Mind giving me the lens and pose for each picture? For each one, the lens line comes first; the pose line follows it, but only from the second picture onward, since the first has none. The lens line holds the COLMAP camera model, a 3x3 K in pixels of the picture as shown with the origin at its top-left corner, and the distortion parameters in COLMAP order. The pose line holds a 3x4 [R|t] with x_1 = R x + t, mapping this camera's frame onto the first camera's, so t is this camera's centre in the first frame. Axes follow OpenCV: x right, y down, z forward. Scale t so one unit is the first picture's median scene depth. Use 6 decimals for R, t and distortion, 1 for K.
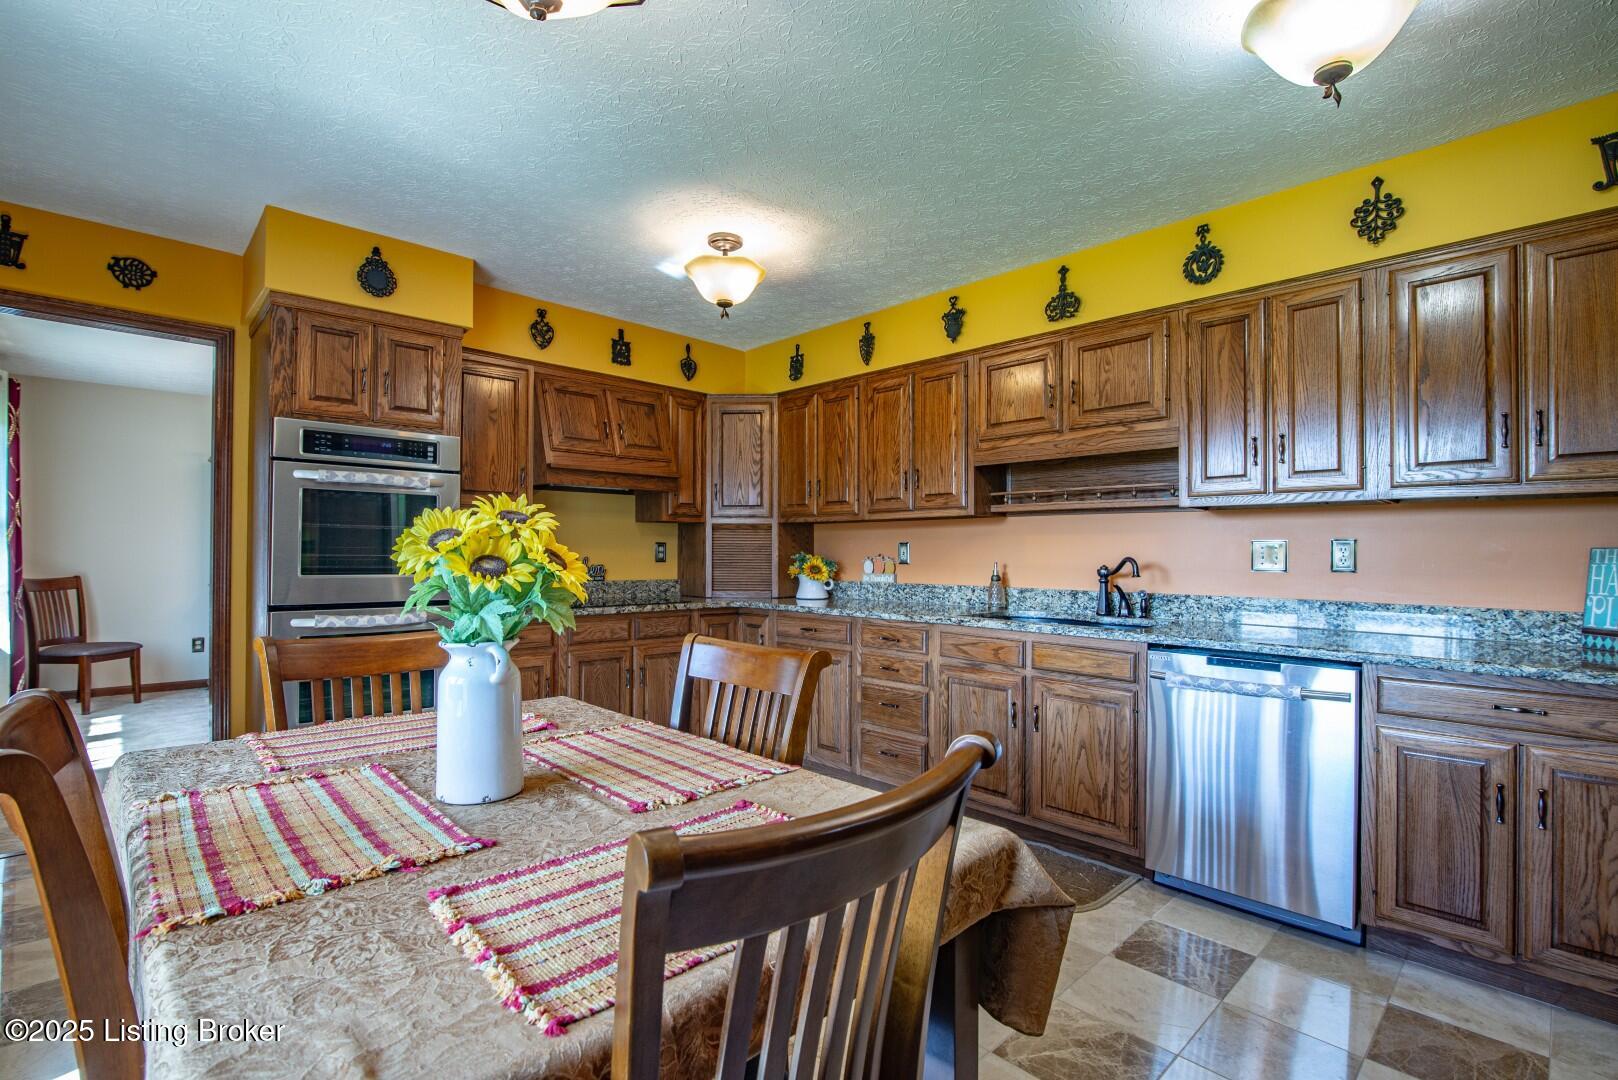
lens RADIAL K [[758.0, 0, 810.0], [0, 758.0, 537.4], [0, 0, 1]] dist [-0.016986, -0.002319]
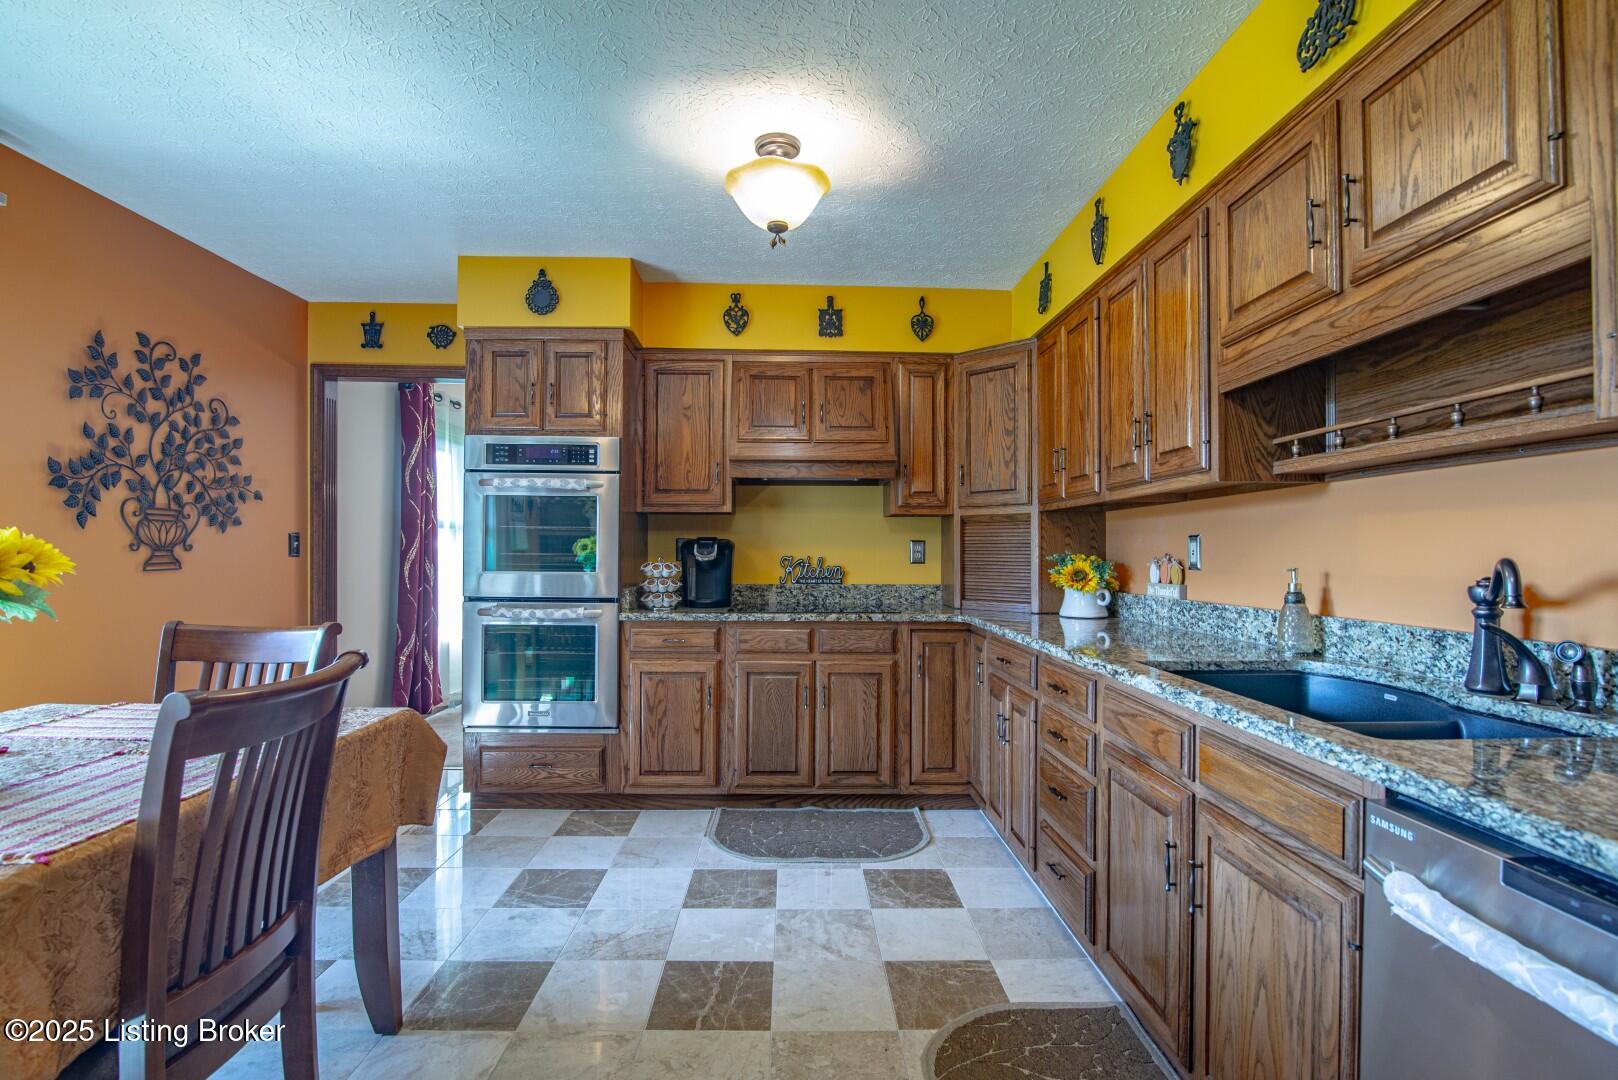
lens RADIAL K [[758.0, 0, 787.5], [0, 758.0, 541.2], [0, 0, 1]] dist [-0.016986, -0.002319]
pose [[0.730033, -0.011615, -0.683313, 0.362676], [0.012525, 0.999915, -0.003615, 0.011838], [0.683297, -0.005919, 0.730117, 0.384597]]
